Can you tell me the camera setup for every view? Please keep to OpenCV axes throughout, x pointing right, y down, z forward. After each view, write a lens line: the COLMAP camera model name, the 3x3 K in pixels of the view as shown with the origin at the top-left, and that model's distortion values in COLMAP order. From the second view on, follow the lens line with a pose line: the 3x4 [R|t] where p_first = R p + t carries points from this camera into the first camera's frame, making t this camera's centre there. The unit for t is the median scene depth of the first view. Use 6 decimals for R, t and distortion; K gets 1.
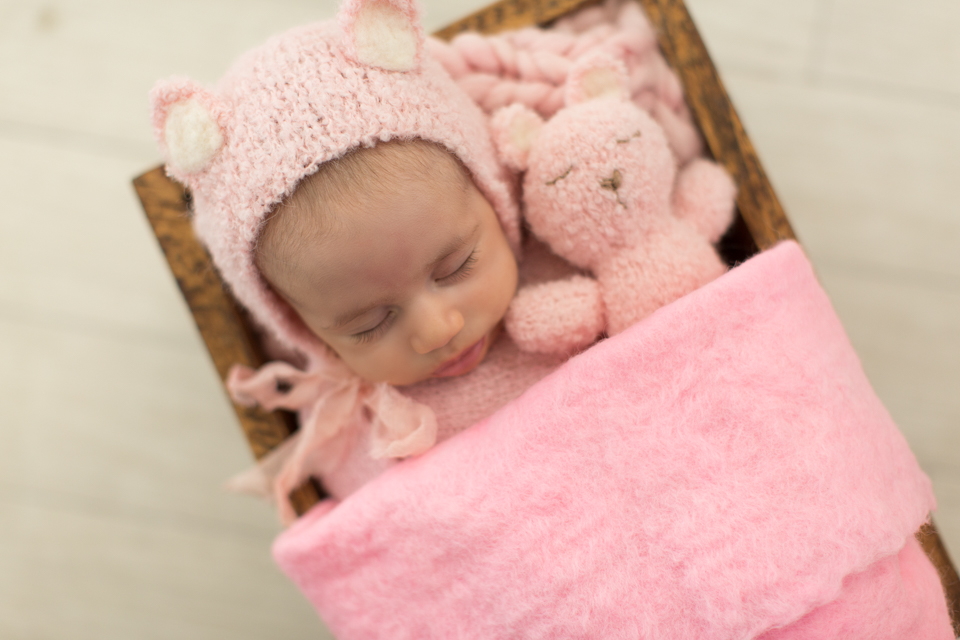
lens RADIAL K [[1487.2, 0, 480.0], [0, 1487.2, 320.0], [0, 0, 1]] dist [-0.122263, 0.019840]
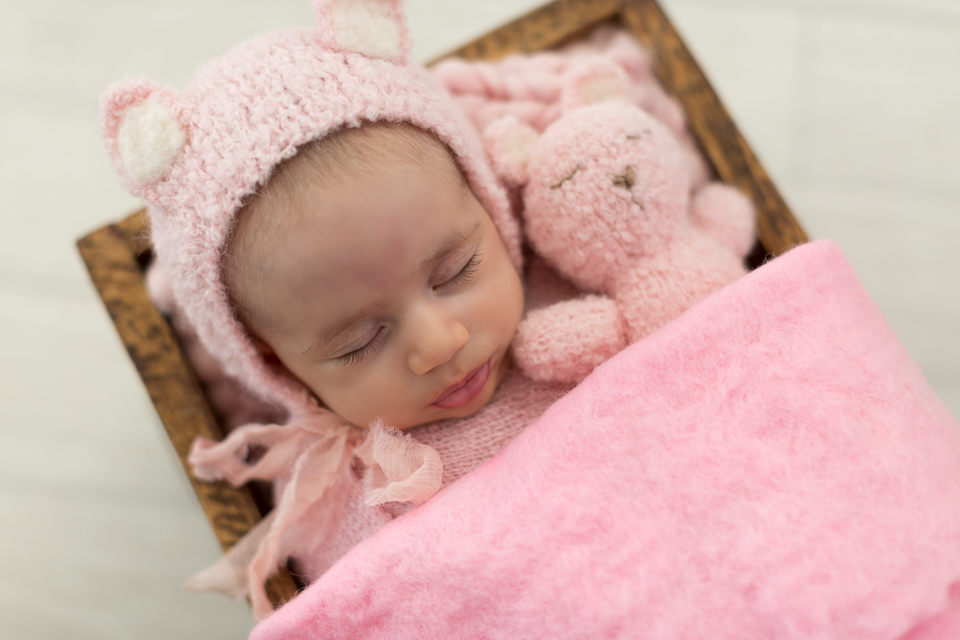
lens RADIAL K [[1487.2, 0, 480.0], [0, 1487.2, 320.0], [0, 0, 1]] dist [-0.122263, 0.019840]
pose [[0.997353, -0.047091, 0.055394, -0.052444], [0.058981, 0.969542, -0.237719, 0.200923], [-0.042512, 0.240357, 0.969753, 0.165965]]
